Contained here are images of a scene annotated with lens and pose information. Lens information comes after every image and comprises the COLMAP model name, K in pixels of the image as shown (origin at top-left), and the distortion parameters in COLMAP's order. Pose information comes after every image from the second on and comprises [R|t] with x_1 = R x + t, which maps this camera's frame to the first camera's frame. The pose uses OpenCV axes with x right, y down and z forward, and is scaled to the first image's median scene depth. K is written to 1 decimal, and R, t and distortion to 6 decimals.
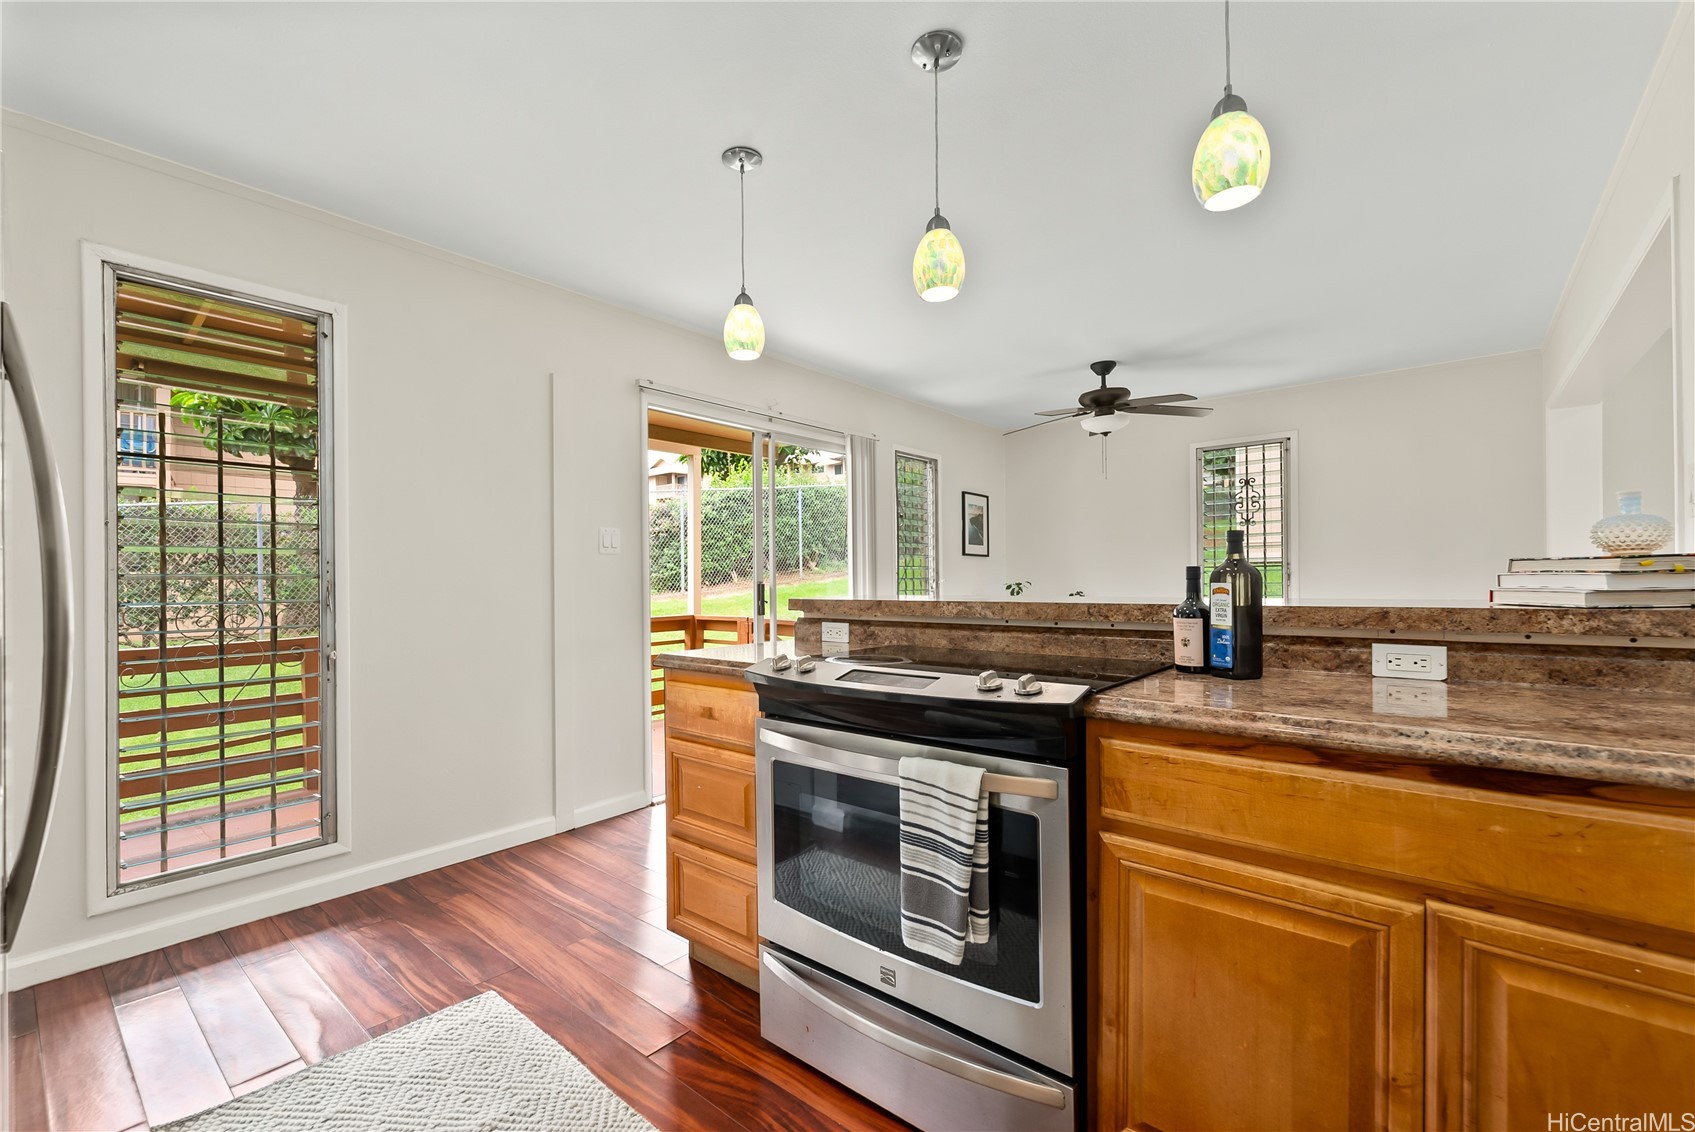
lens RADIAL K [[709.8, 0, 810.9], [0, 709.8, 569.7], [0, 0, 1]] dist [0.001195, -0.000687]
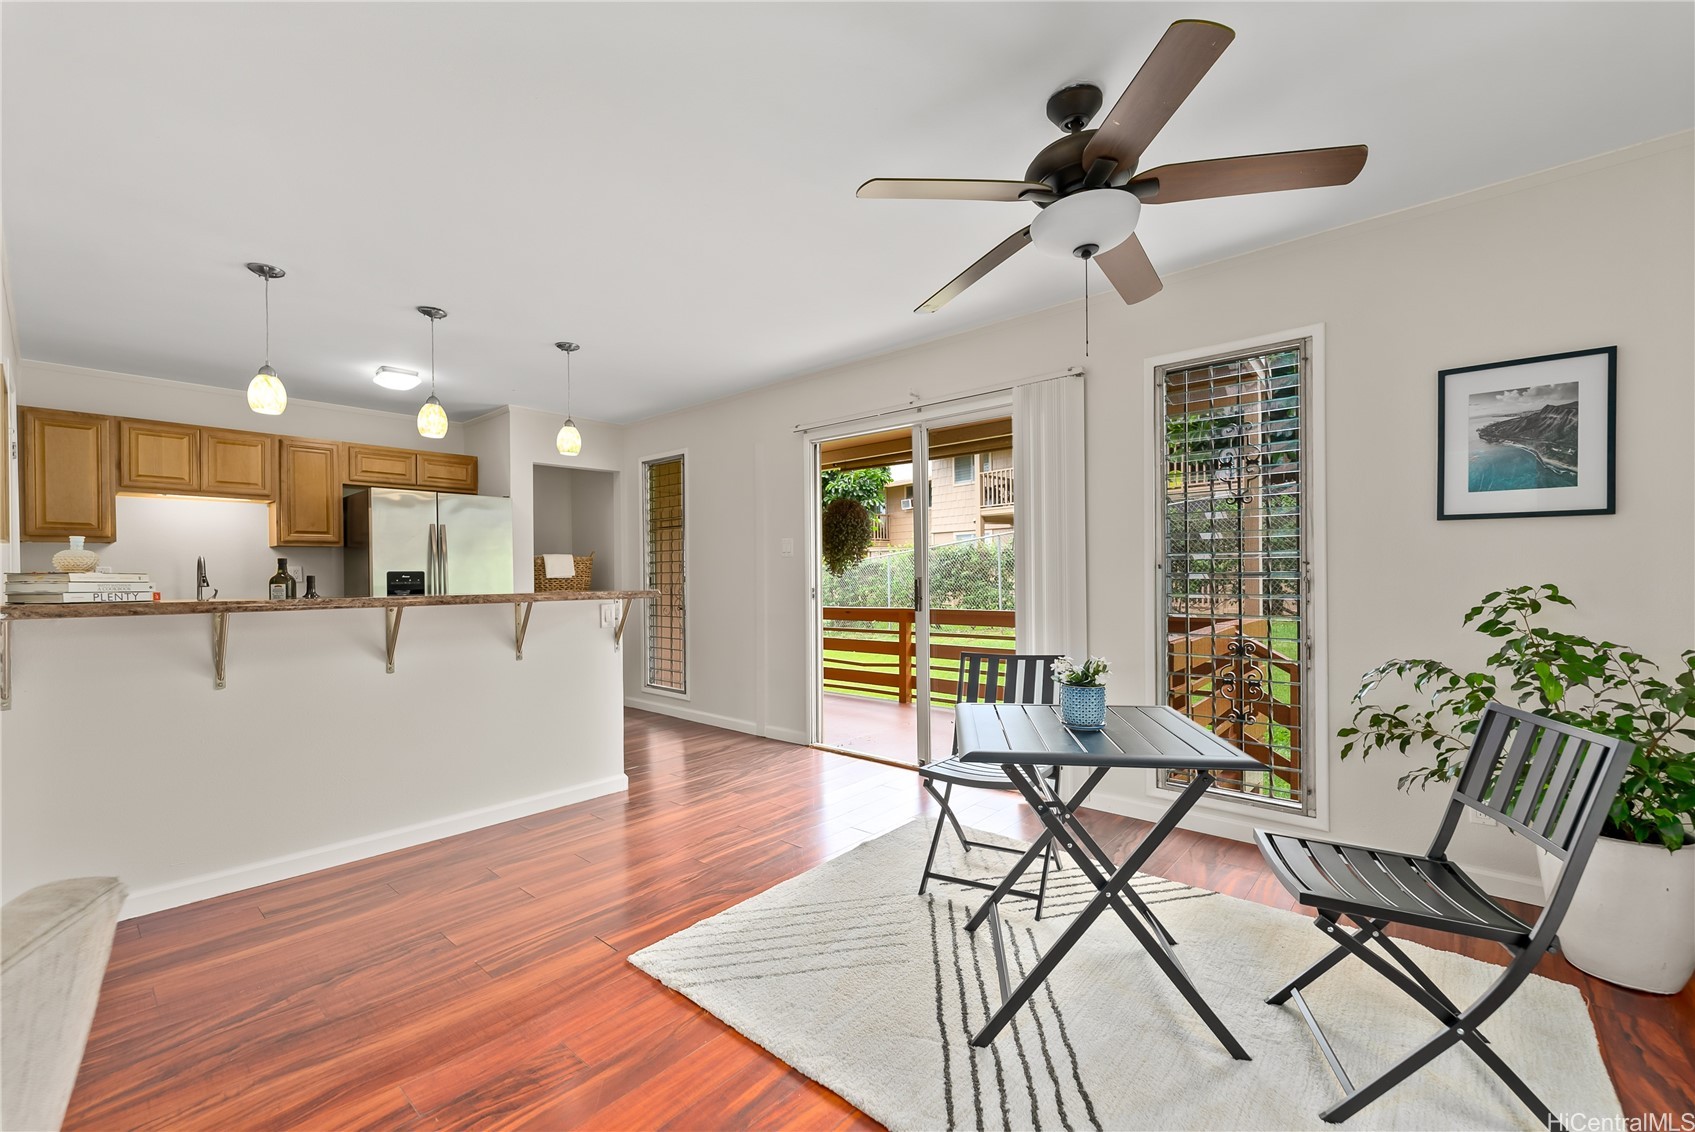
lens RADIAL K [[709.8, 0, 857.7], [0, 709.8, 574.6], [0, 0, 1]] dist [0.001195, -0.000687]
pose [[0.007115, 0.008367, -0.999940, 1.577131], [0.021807, 0.999726, 0.008520, 0.003733], [0.999737, -0.021866, 0.006931, 1.573848]]
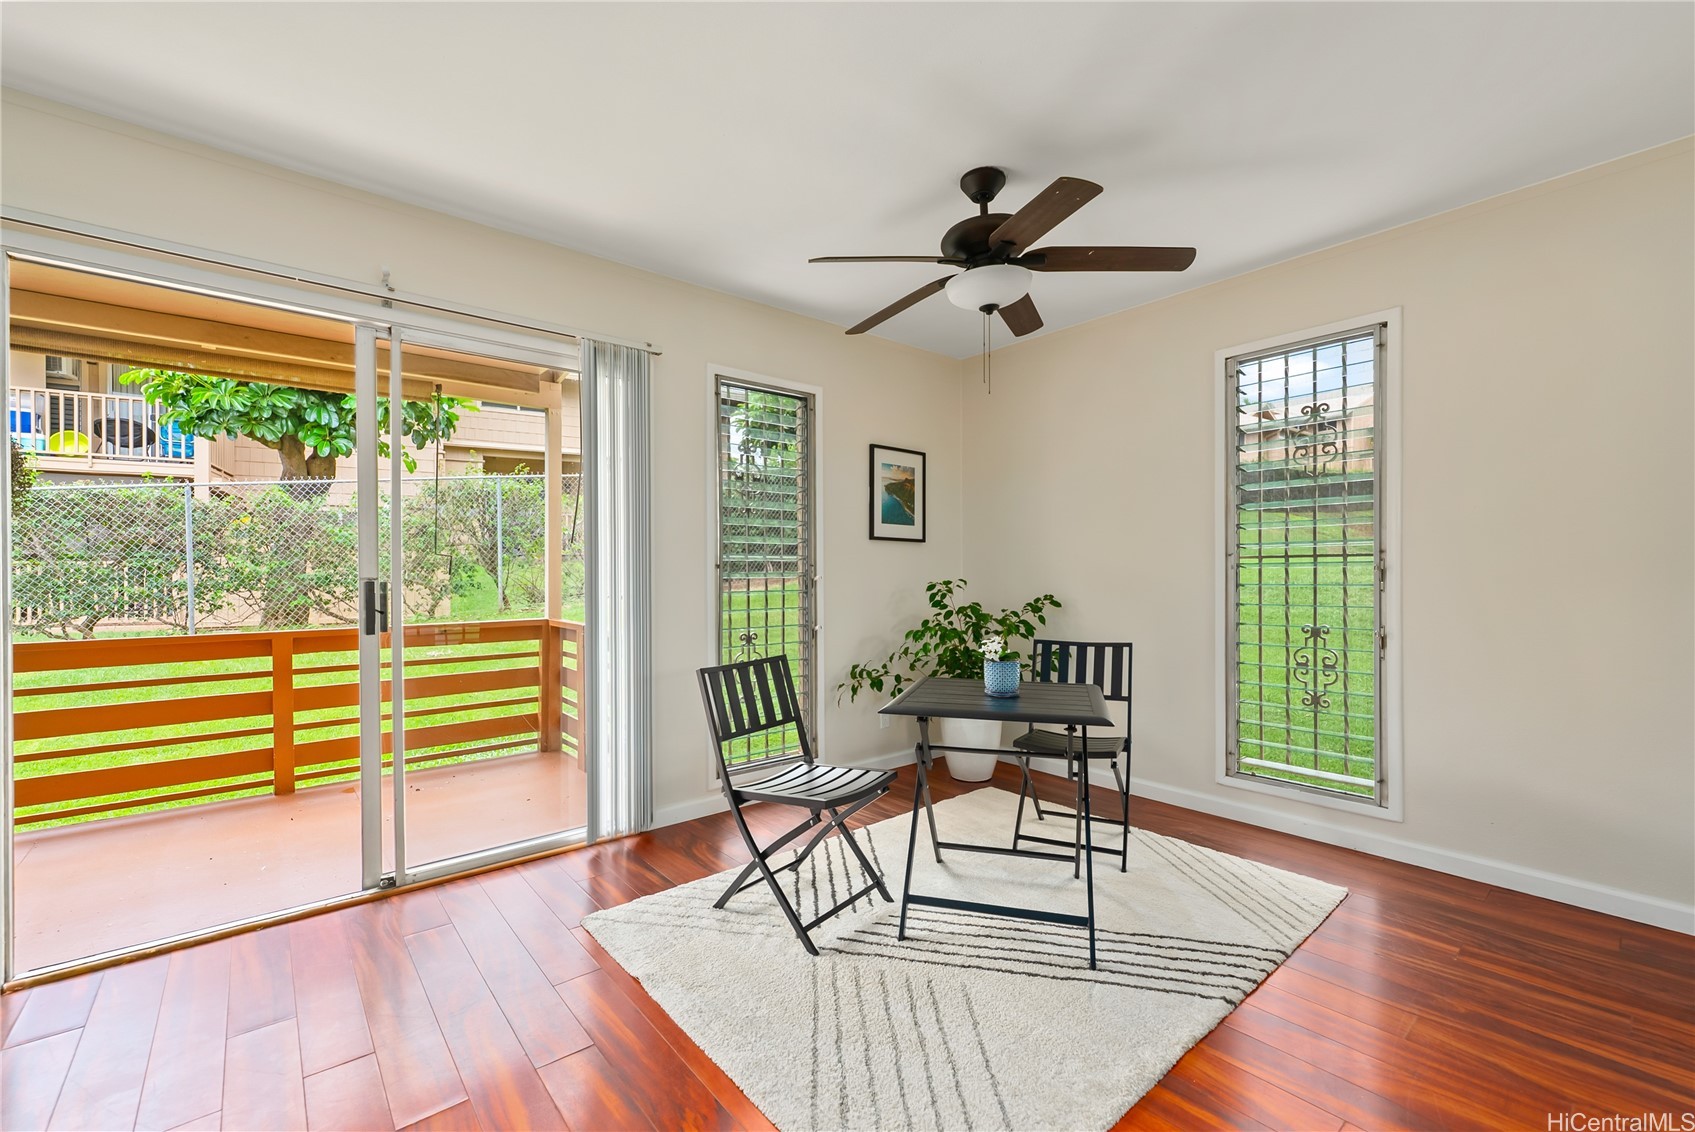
lens RADIAL K [[709.8, 0, 838.2], [0, 709.8, 568.5], [0, 0, 1]] dist [0.001195, -0.000687]
pose [[0.988250, 0.004701, -0.152771, 0.702607], [-0.003240, 0.999947, 0.009809, 0.001702], [0.152809, -0.009199, 0.988213, 0.815945]]
